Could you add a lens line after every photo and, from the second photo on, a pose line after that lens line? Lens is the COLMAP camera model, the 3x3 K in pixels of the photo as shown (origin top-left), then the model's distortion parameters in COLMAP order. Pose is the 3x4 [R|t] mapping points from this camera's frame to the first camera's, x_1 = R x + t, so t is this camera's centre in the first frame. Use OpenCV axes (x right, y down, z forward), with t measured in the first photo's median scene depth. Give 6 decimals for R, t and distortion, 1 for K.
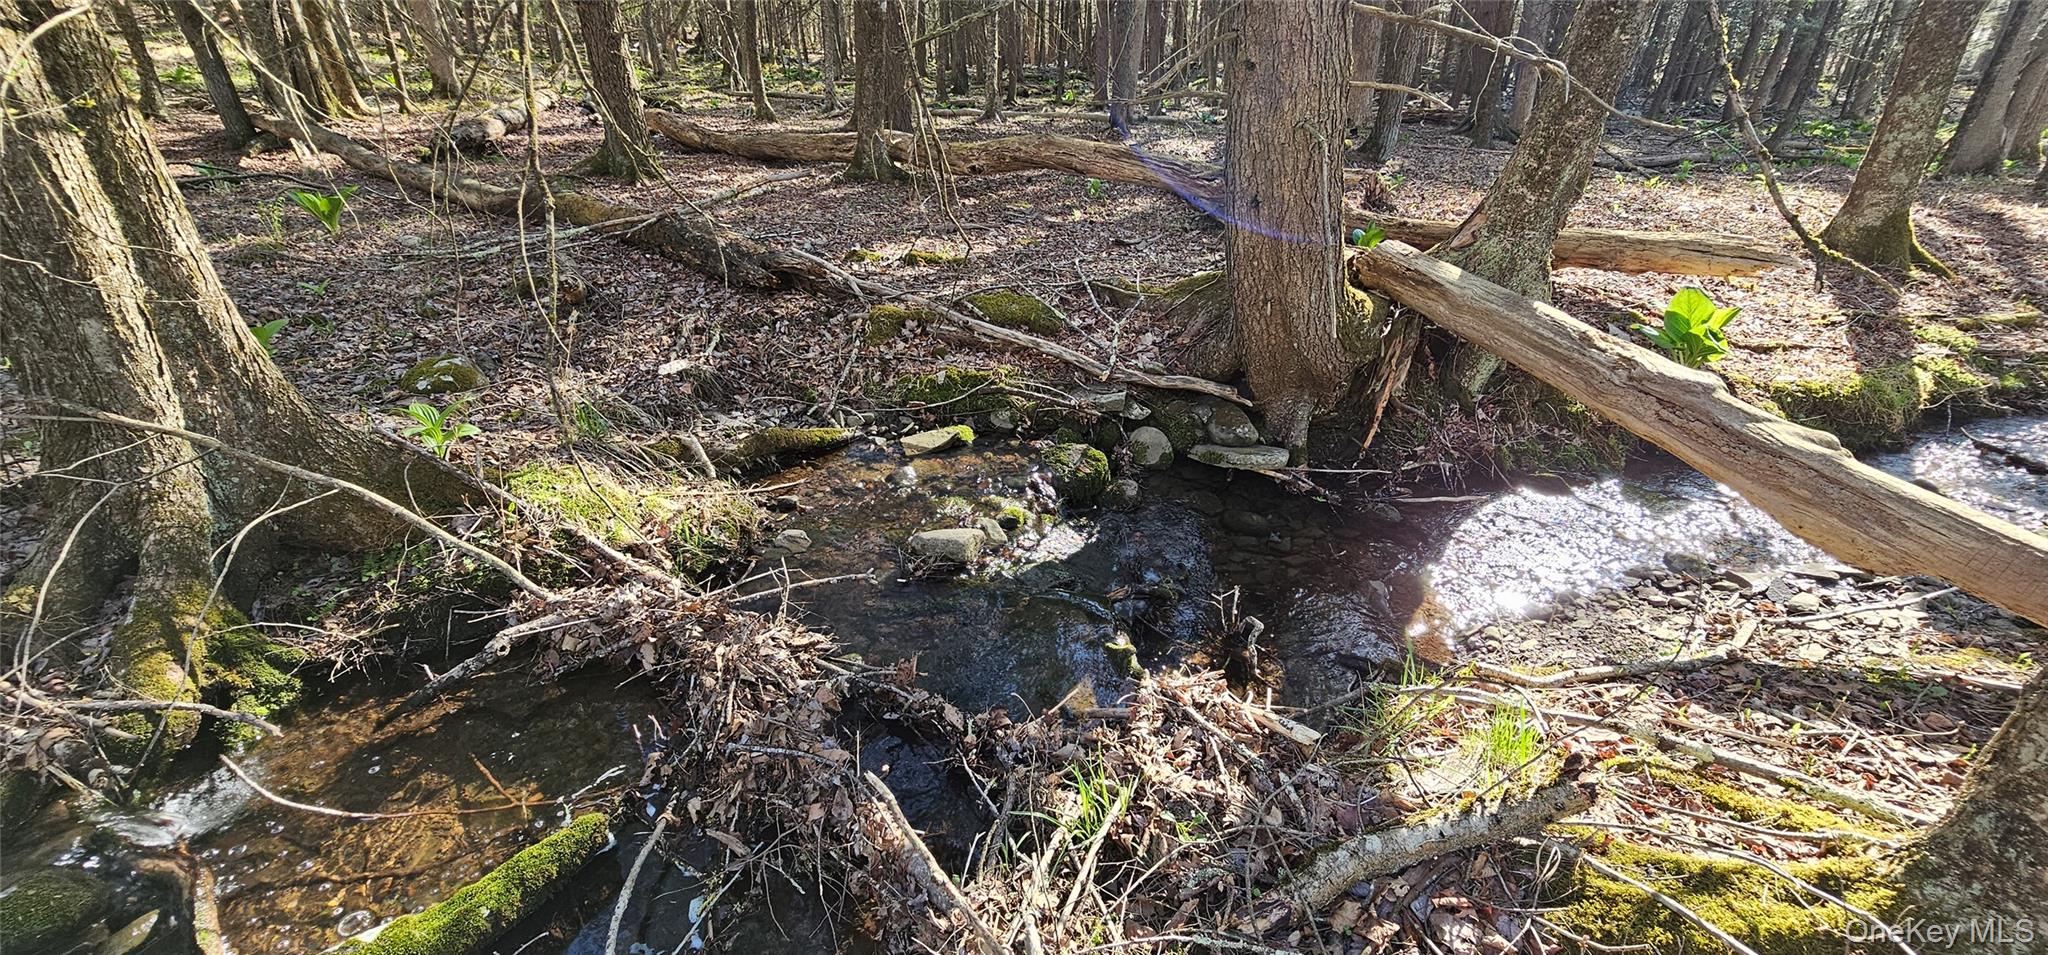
lens RADIAL K [[840.7, 0, 1016.5], [0, 840.7, 467.9], [0, 0, 1]] dist [-0.003756, 0.000074]
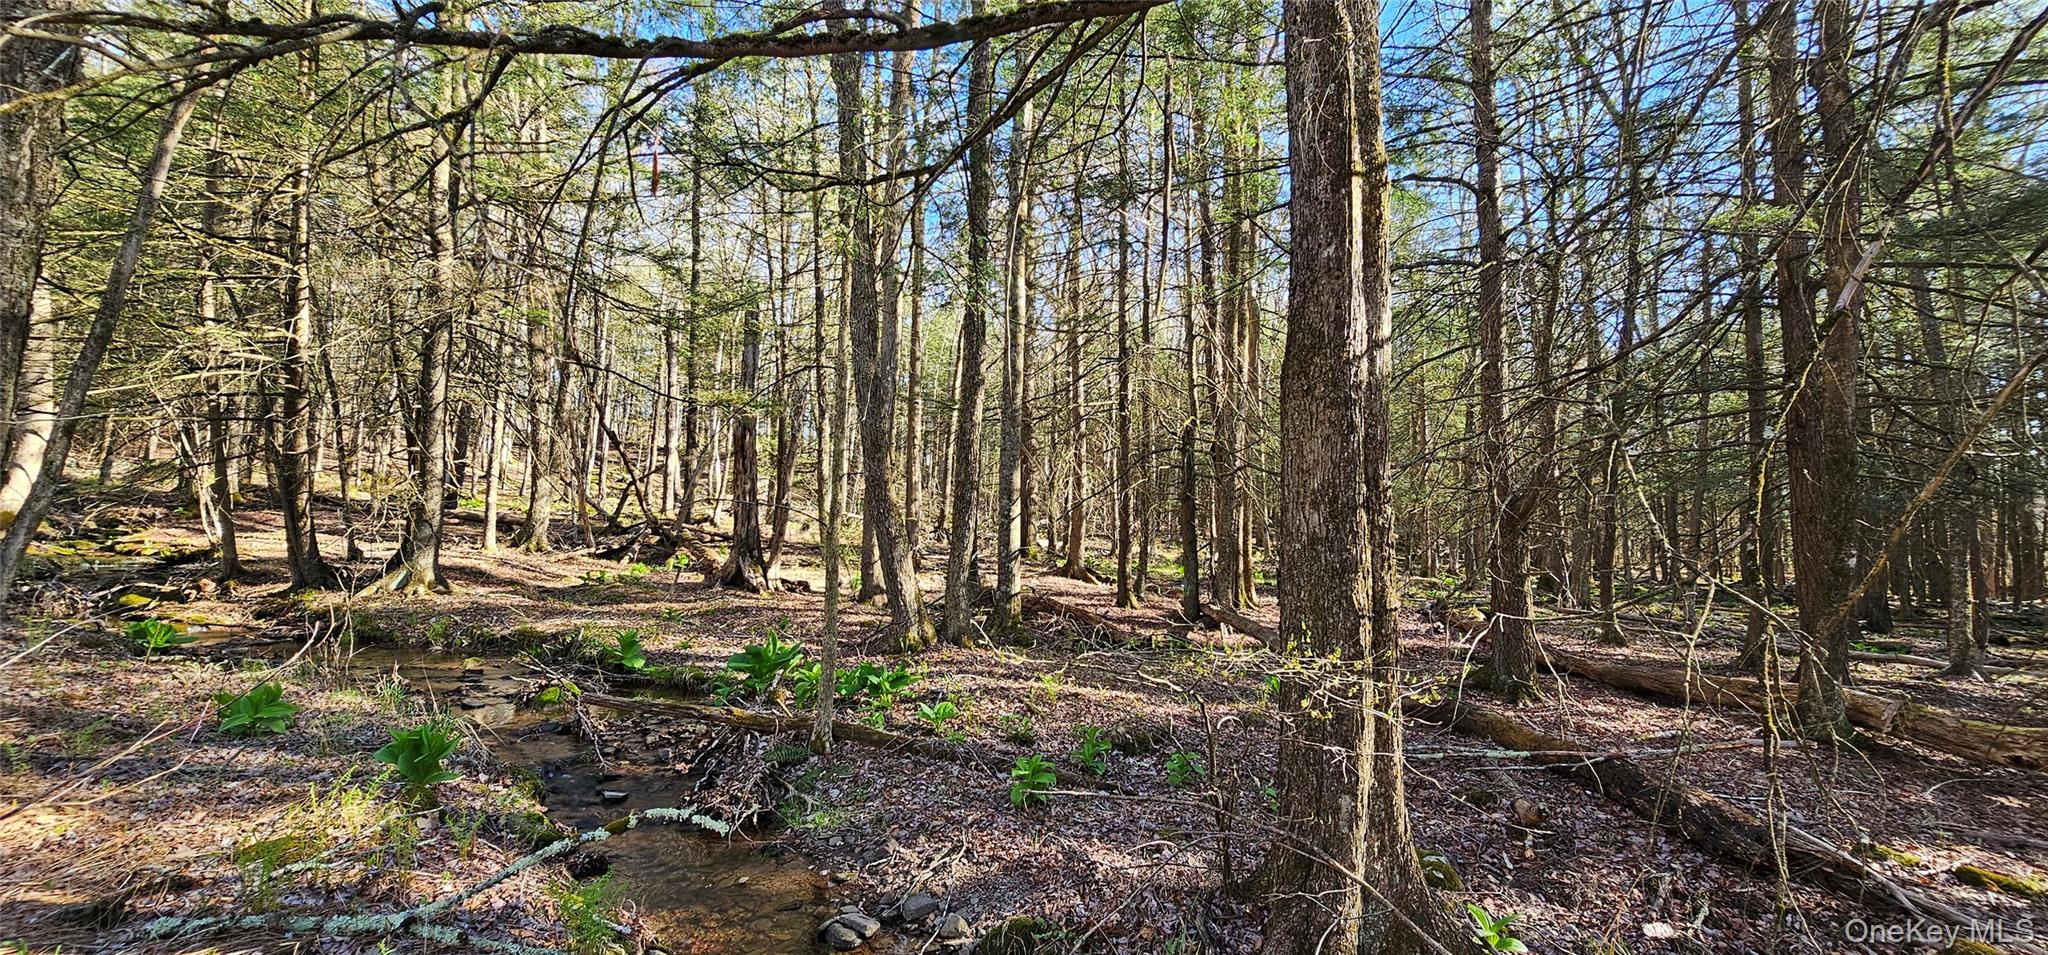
lens RADIAL K [[842.9, 0, 1006.3], [0, 842.9, 463.5], [0, 0, 1]] dist [-0.002371, 0.000471]
pose [[0.676836, -0.035059, -0.735299, -0.194403], [-0.361564, 0.854245, -0.373547, 0.049984], [0.641221, 0.518688, 0.565507, -0.277467]]
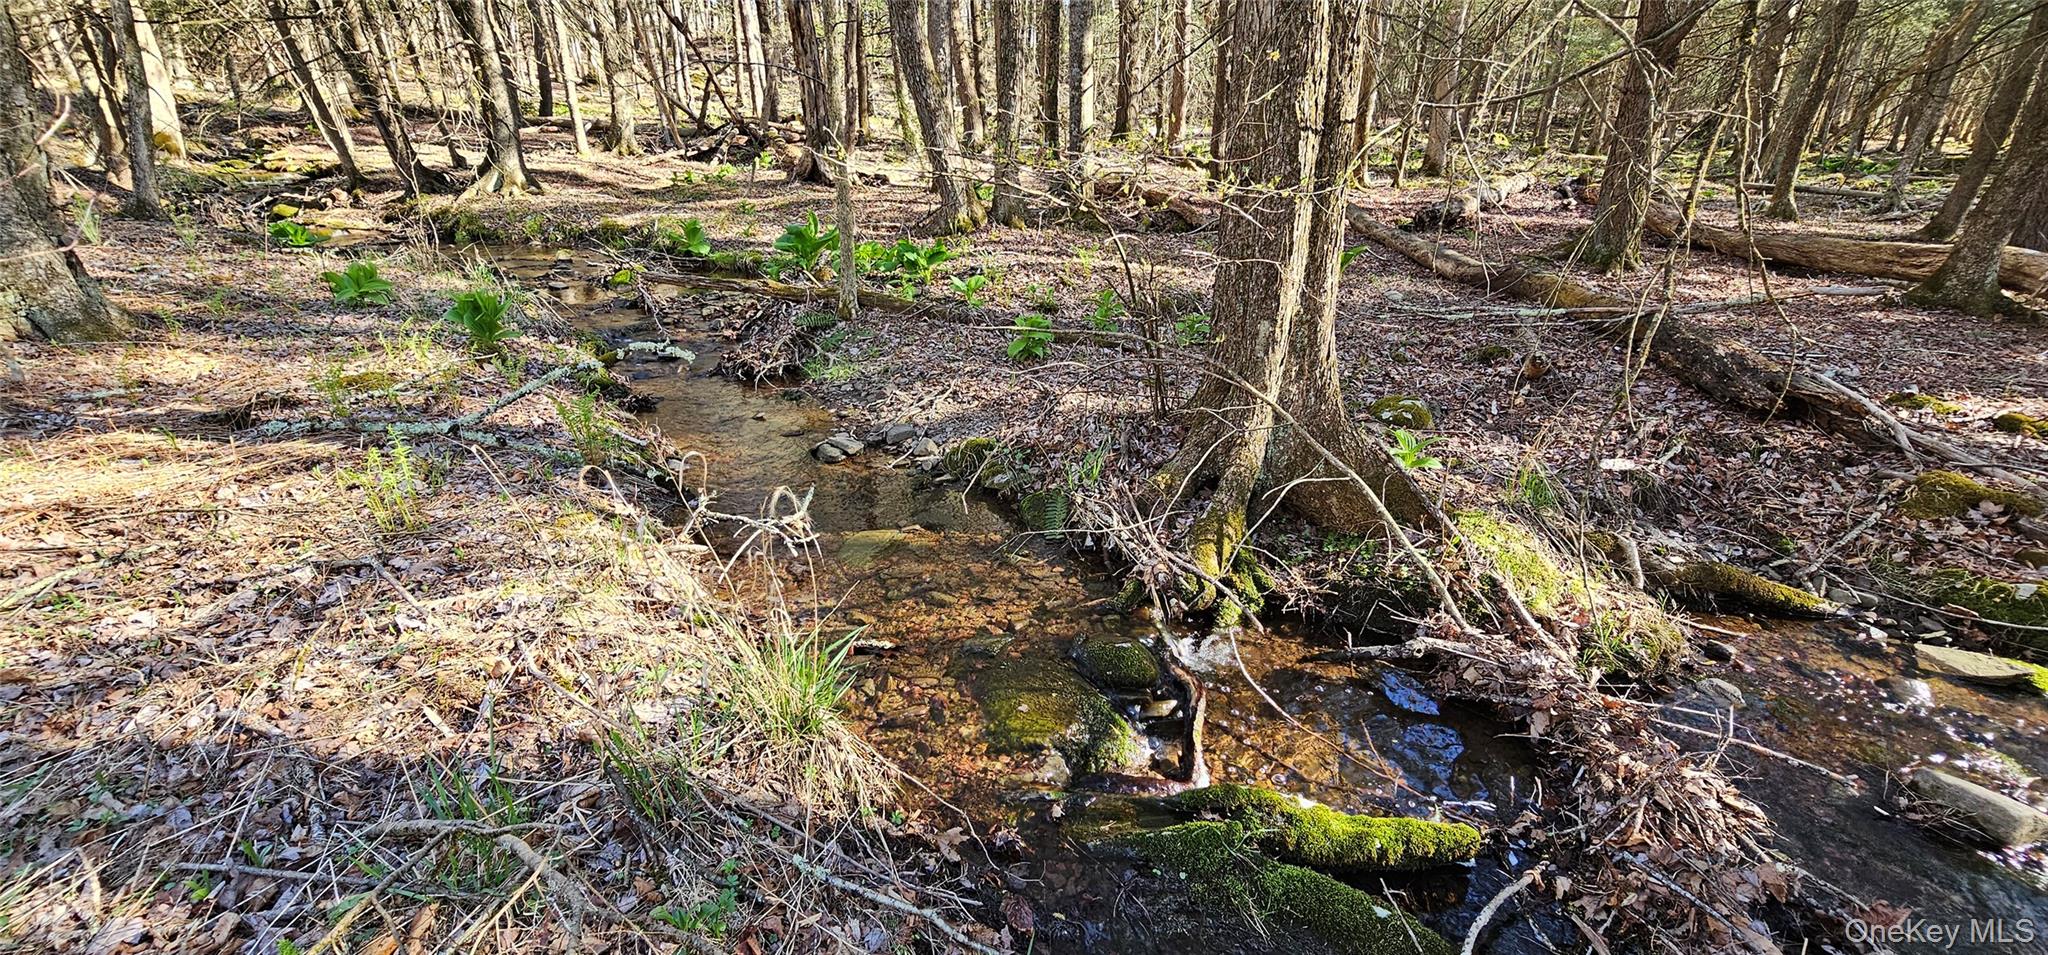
lens RADIAL K [[840.7, 0, 1016.5], [0, 840.7, 467.9], [0, 0, 1]] dist [-0.003756, 0.000074]
pose [[0.570010, 0.304465, -0.763145, -0.070109], [-0.365463, 0.925821, 0.096394, 0.041406], [0.735884, 0.223956, 0.638998, -0.111207]]
